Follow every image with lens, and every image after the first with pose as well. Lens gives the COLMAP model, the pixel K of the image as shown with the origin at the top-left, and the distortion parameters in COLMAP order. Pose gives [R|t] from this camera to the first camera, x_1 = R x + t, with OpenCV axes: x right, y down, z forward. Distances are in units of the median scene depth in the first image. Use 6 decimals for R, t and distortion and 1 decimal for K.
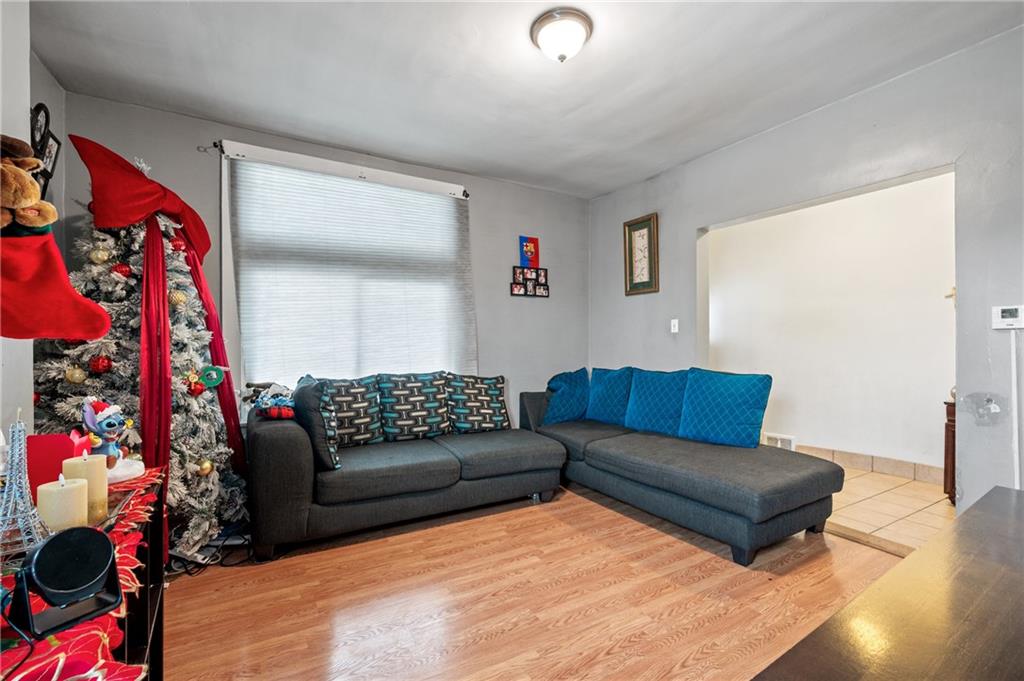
lens RADIAL K [[442.9, 0, 510.0], [0, 442.9, 343.2], [0, 0, 1]] dist [0.000860, 0.000066]
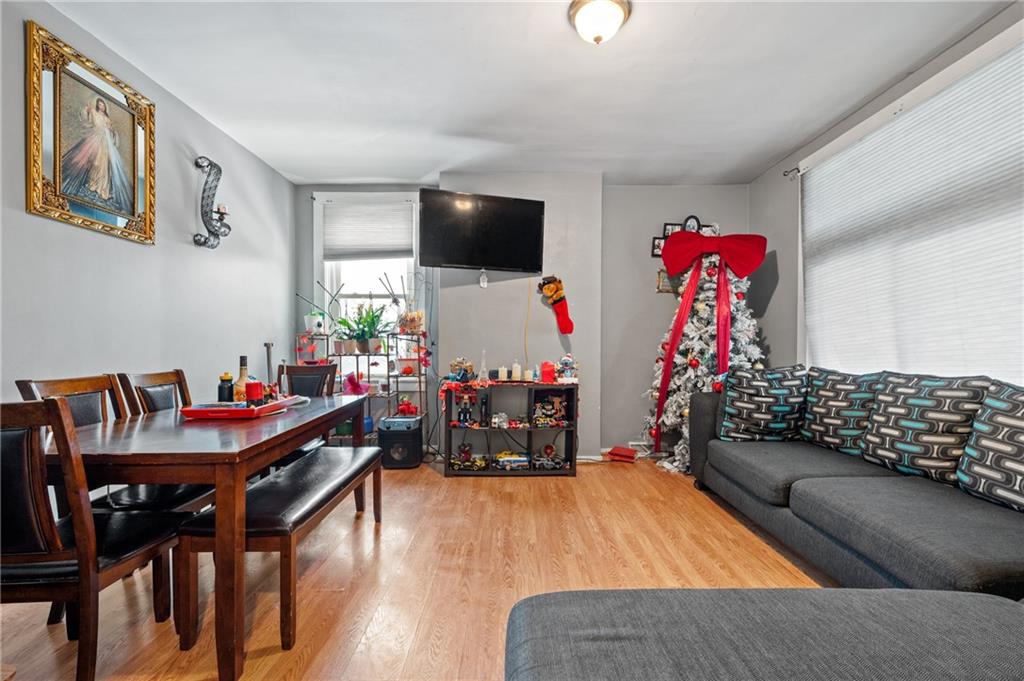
lens RADIAL K [[442.9, 0, 512.5], [0, 442.9, 344.4], [0, 0, 1]] dist [0.000860, 0.000066]
pose [[-0.504270, -0.003444, -0.863539, 0.734781], [-0.003749, 0.999991, -0.001800, 0.030489], [0.863538, 0.002330, -0.504279, 0.913246]]
